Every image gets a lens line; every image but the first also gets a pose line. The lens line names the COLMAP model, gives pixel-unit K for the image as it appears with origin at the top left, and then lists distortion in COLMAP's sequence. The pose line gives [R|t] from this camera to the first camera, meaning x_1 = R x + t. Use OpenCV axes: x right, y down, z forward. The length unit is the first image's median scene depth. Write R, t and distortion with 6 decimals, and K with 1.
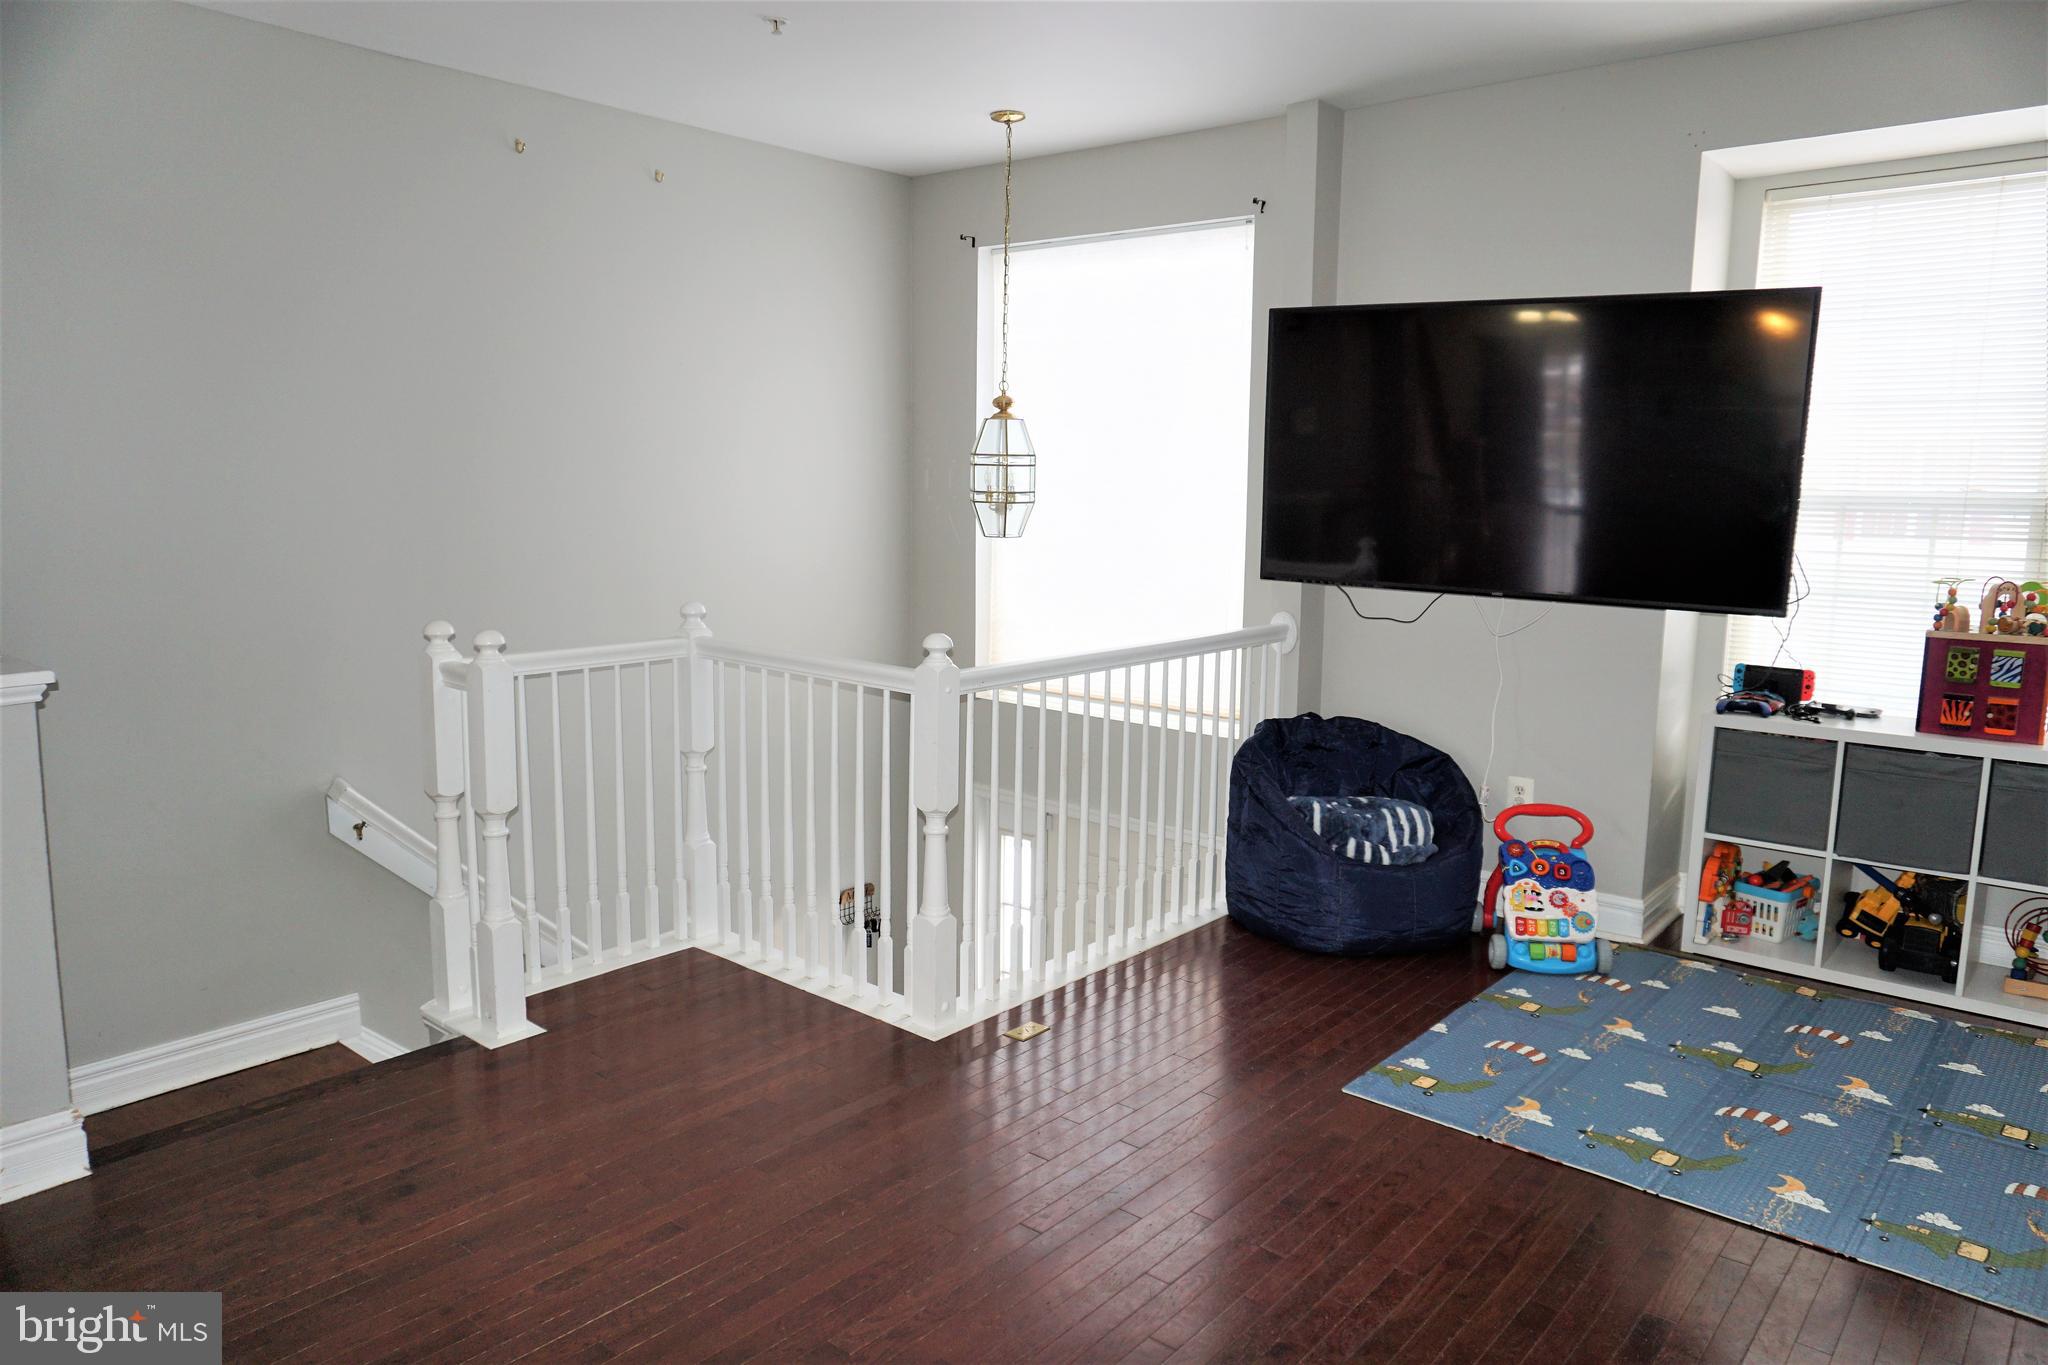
lens RADIAL K [[1379.9, 0, 1017.1], [0, 1379.9, 673.6], [0, 0, 1]] dist [-0.042641, 0.033611]
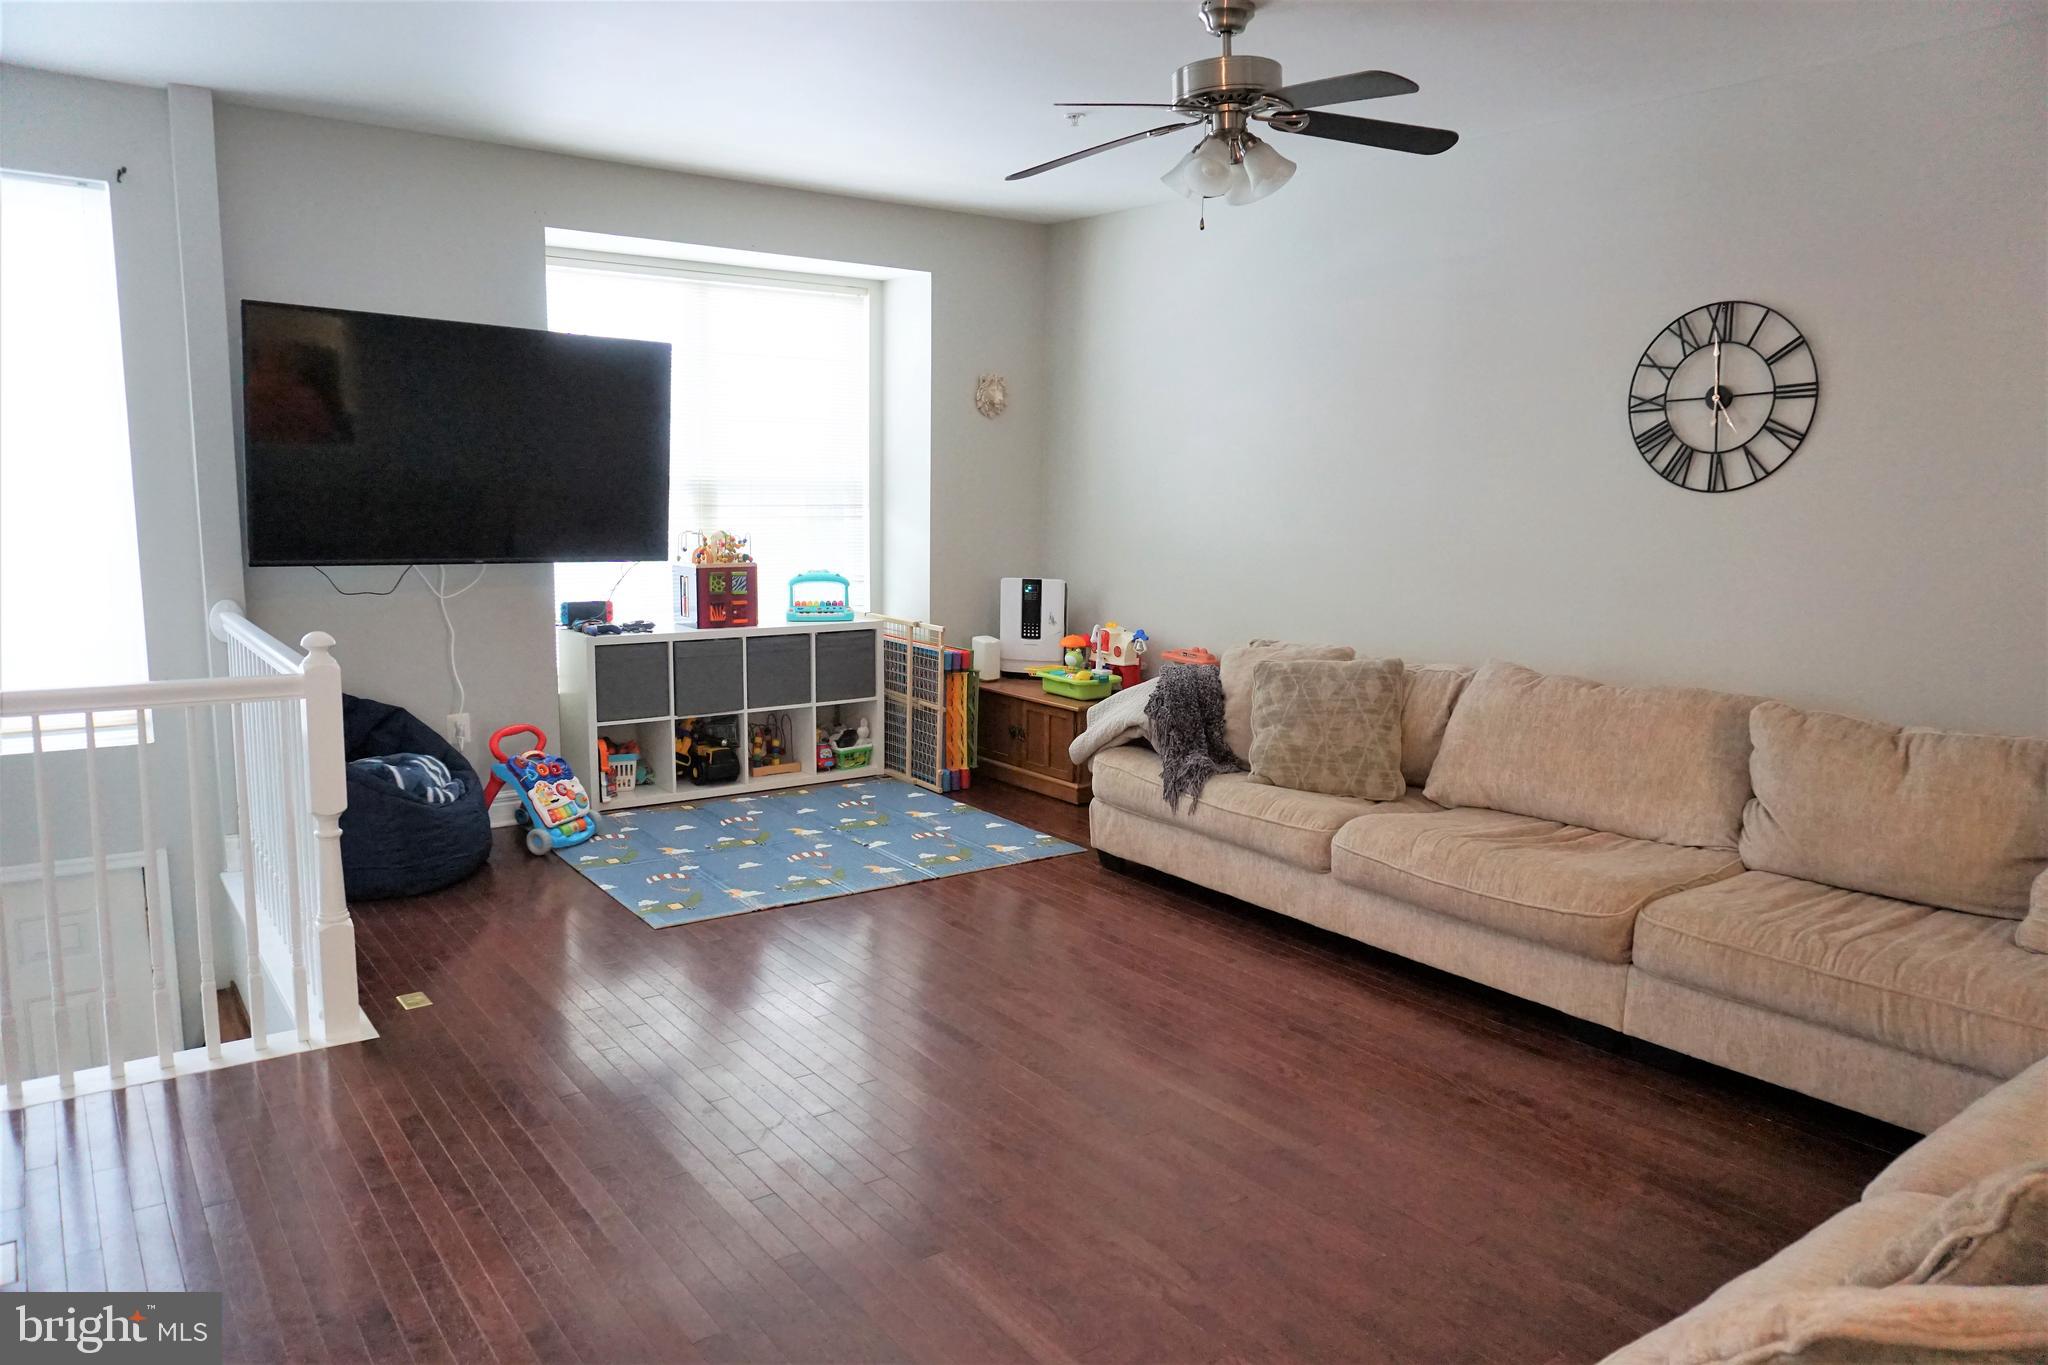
lens RADIAL K [[1379.9, 0, 1026.8], [0, 1379.9, 687.5], [0, 0, 1]] dist [-0.042641, 0.033611]
pose [[0.225868, -0.152902, 0.962083, -0.745656], [0.123749, 0.984108, 0.127350, -0.043697], [-0.966266, 0.090293, 0.241200, 0.239428]]
